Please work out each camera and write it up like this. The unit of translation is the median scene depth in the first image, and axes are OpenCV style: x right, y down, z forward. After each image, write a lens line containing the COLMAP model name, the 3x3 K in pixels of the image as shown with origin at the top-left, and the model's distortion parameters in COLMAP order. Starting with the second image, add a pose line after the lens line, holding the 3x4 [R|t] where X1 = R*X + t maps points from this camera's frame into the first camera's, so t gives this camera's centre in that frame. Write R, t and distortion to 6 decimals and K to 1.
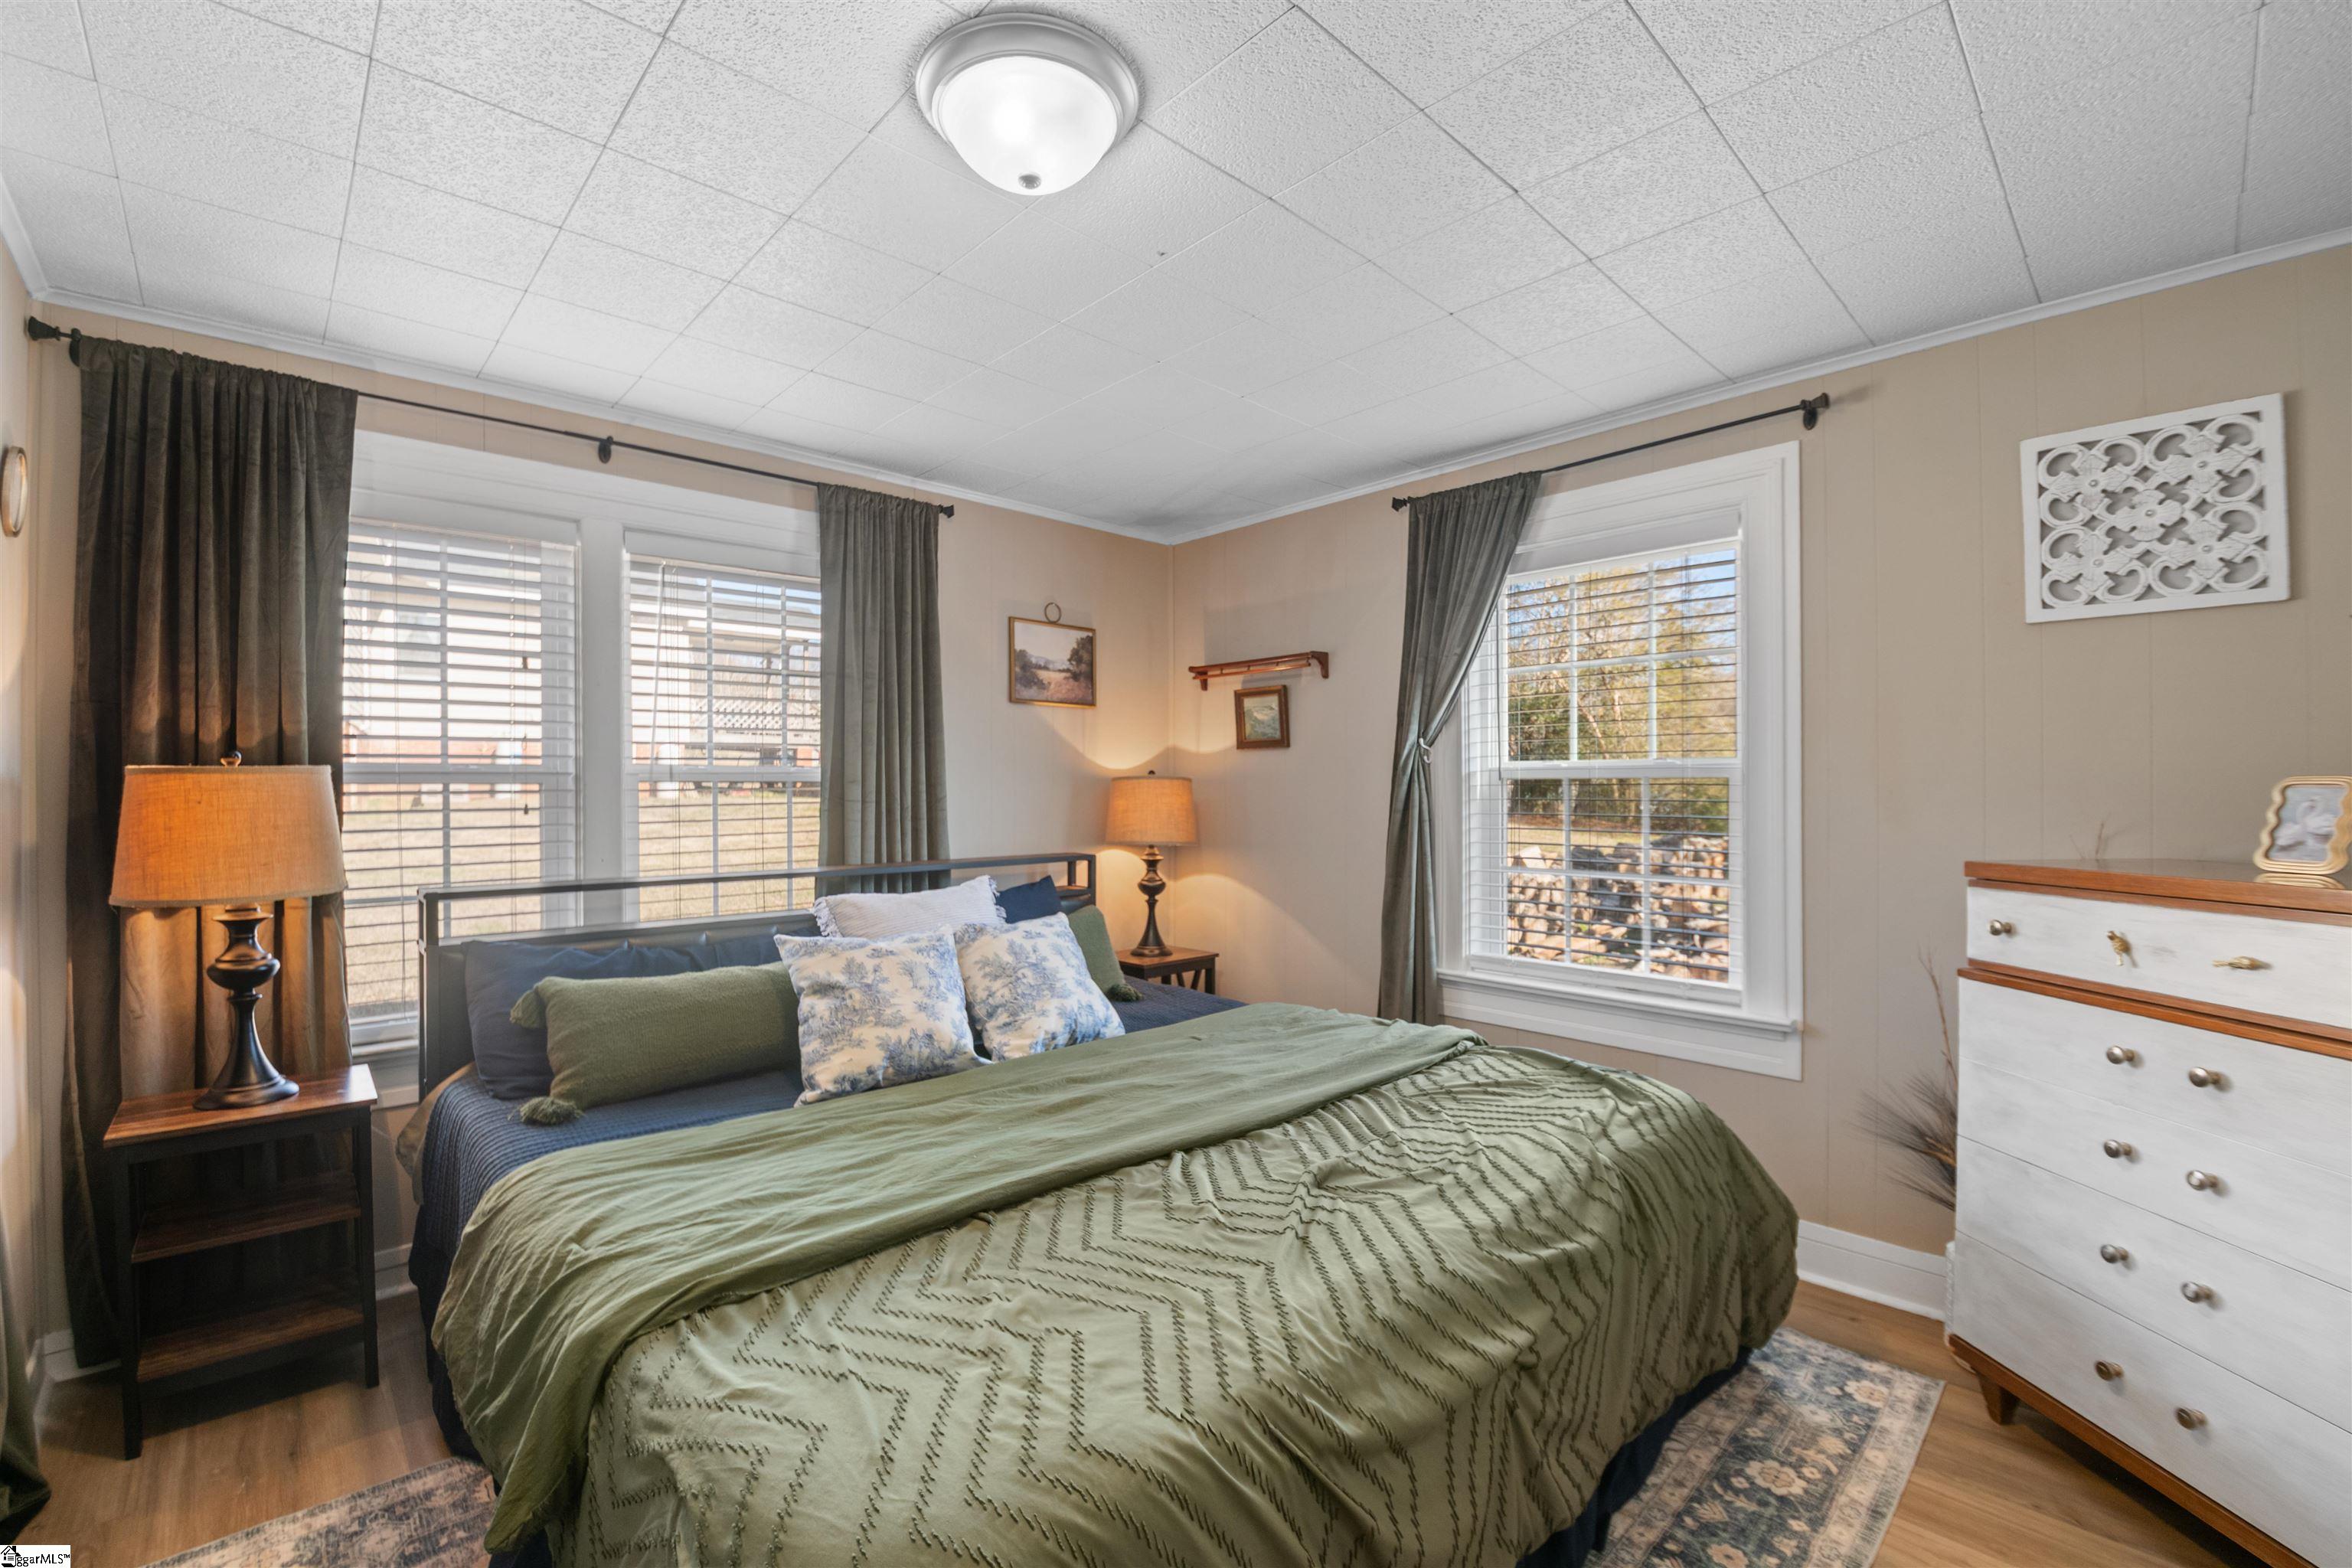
lens RADIAL K [[971.0, 0, 1170.9], [0, 971.0, 791.2], [0, 0, 1]] dist [-0.021299, -0.000856]
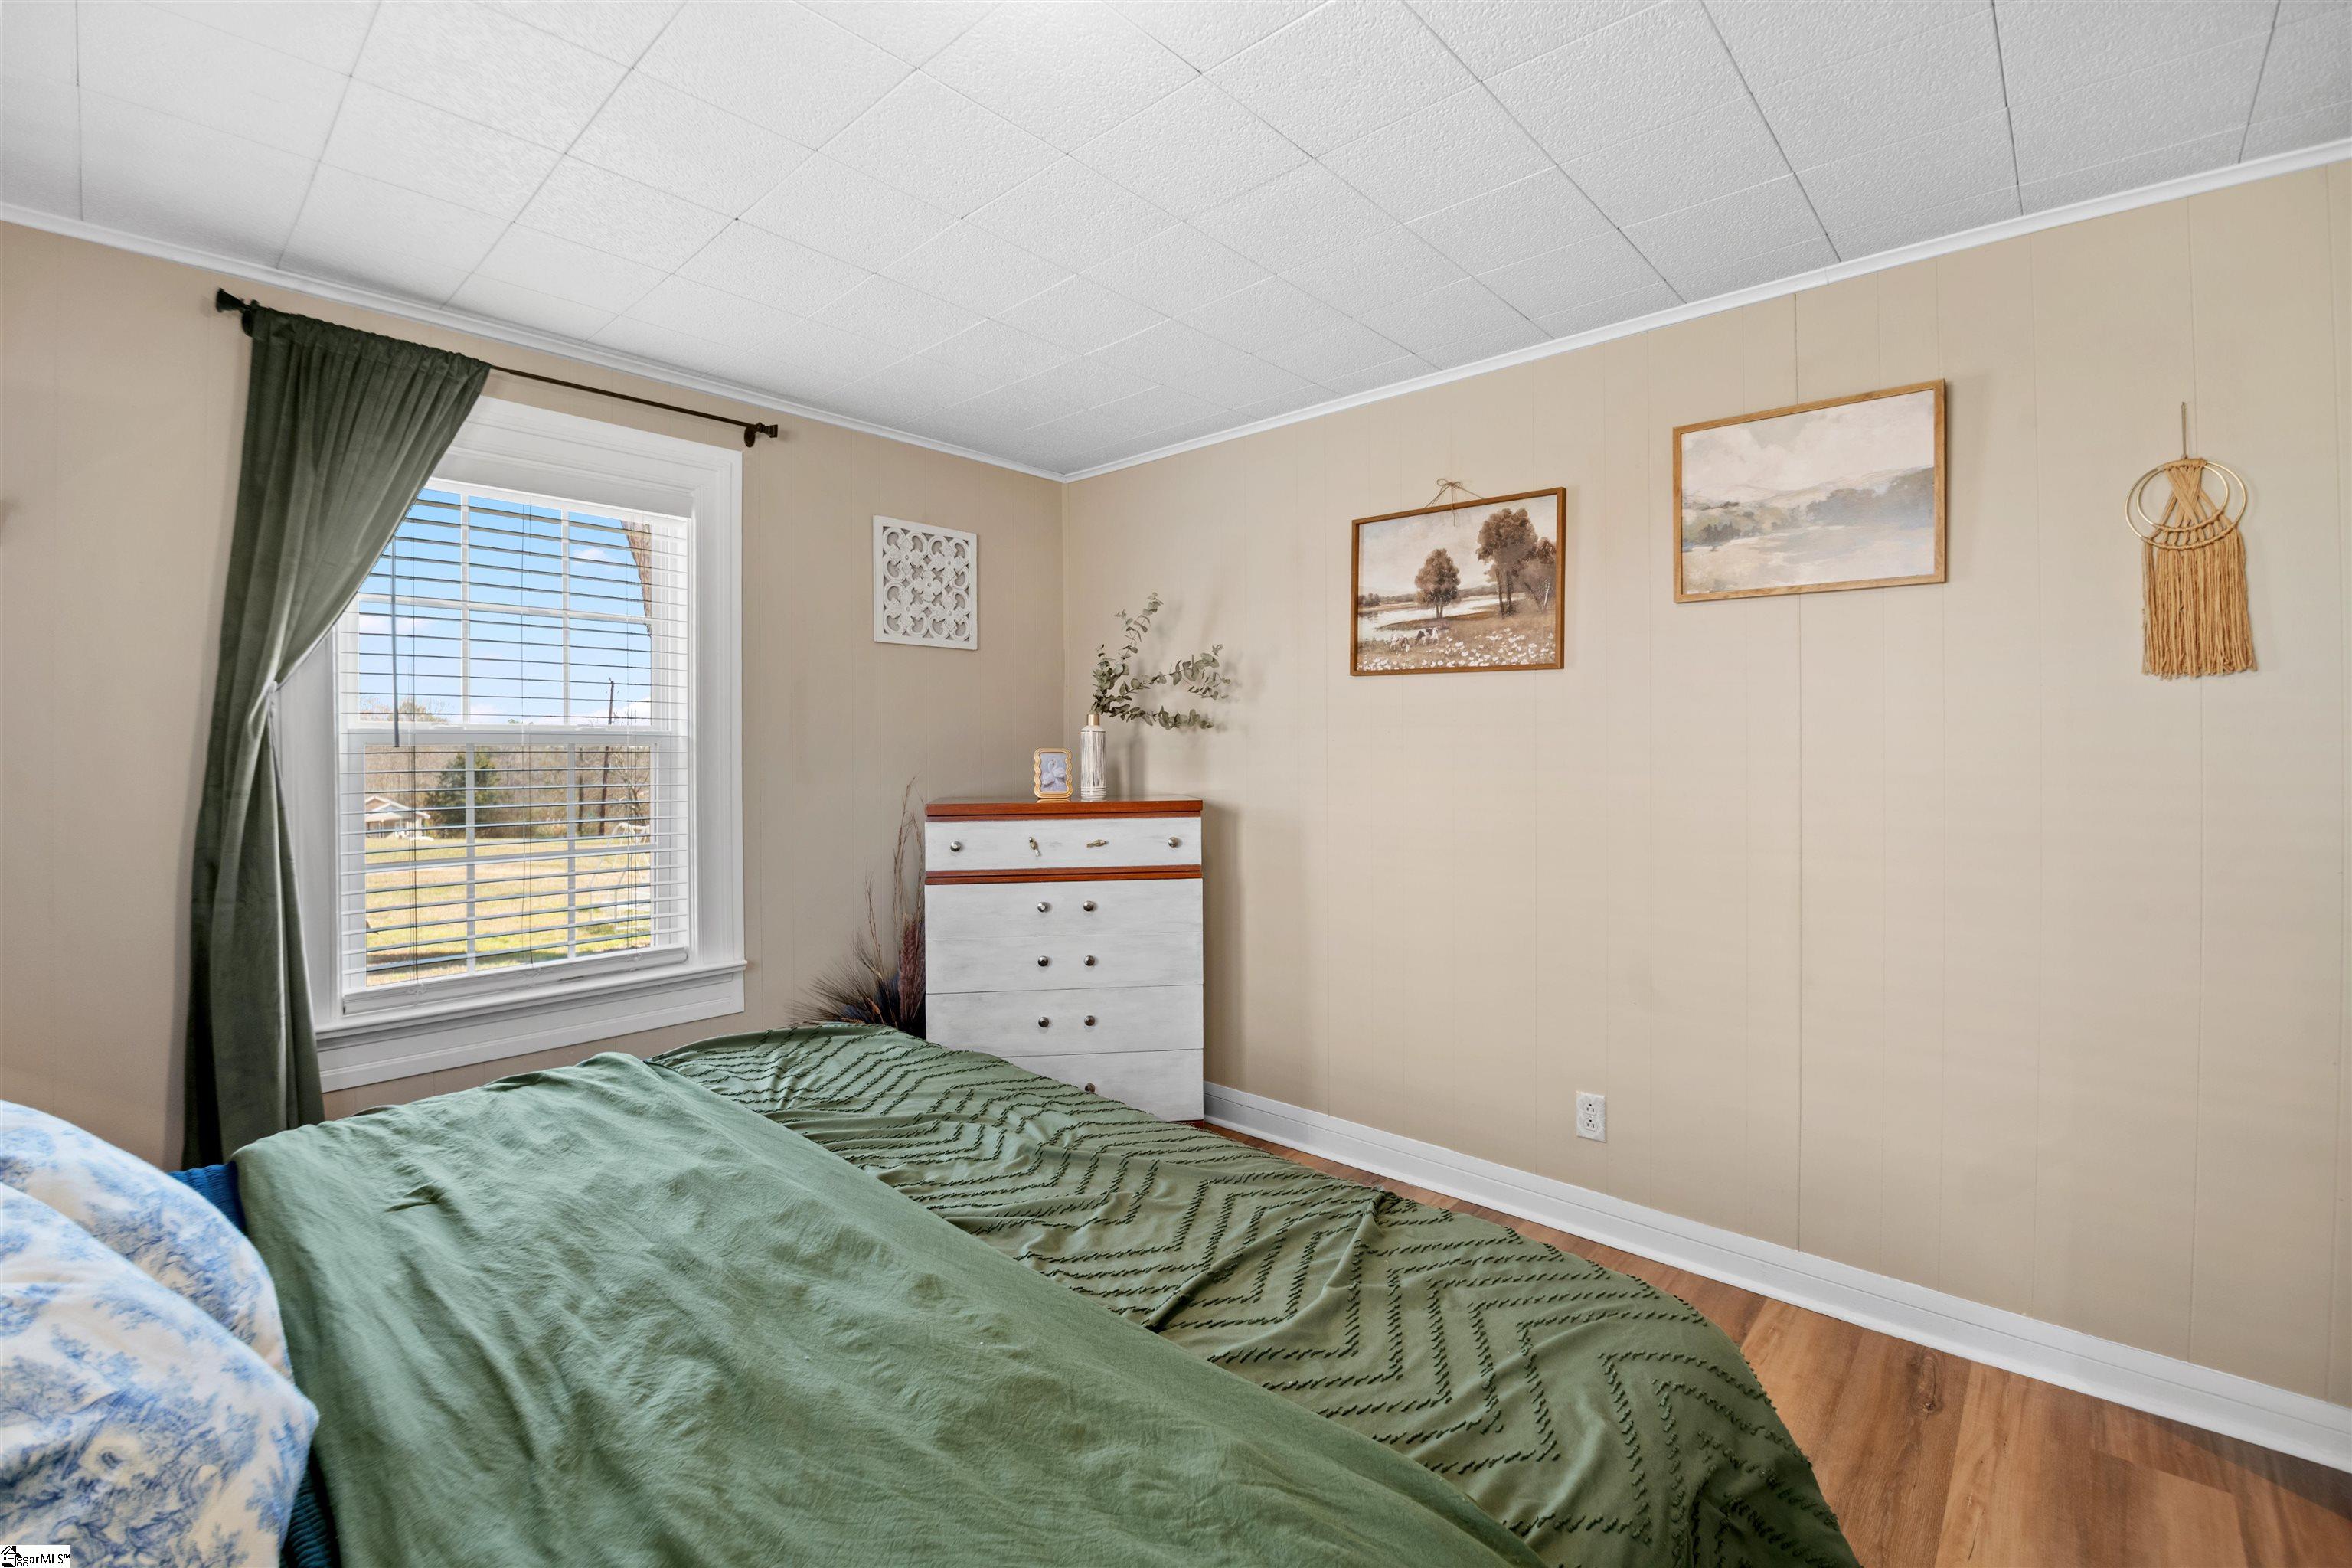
lens RADIAL K [[1014.4, 0, 1101.8], [0, 1014.4, 740.3], [0, 0, 1]] dist [-0.016475, -0.000059]
pose [[-0.036094, 0.013278, 0.999260, -0.692158], [0.006417, 0.999894, -0.013054, -0.003115], [-0.999328, 0.005941, -0.036176, 0.754522]]
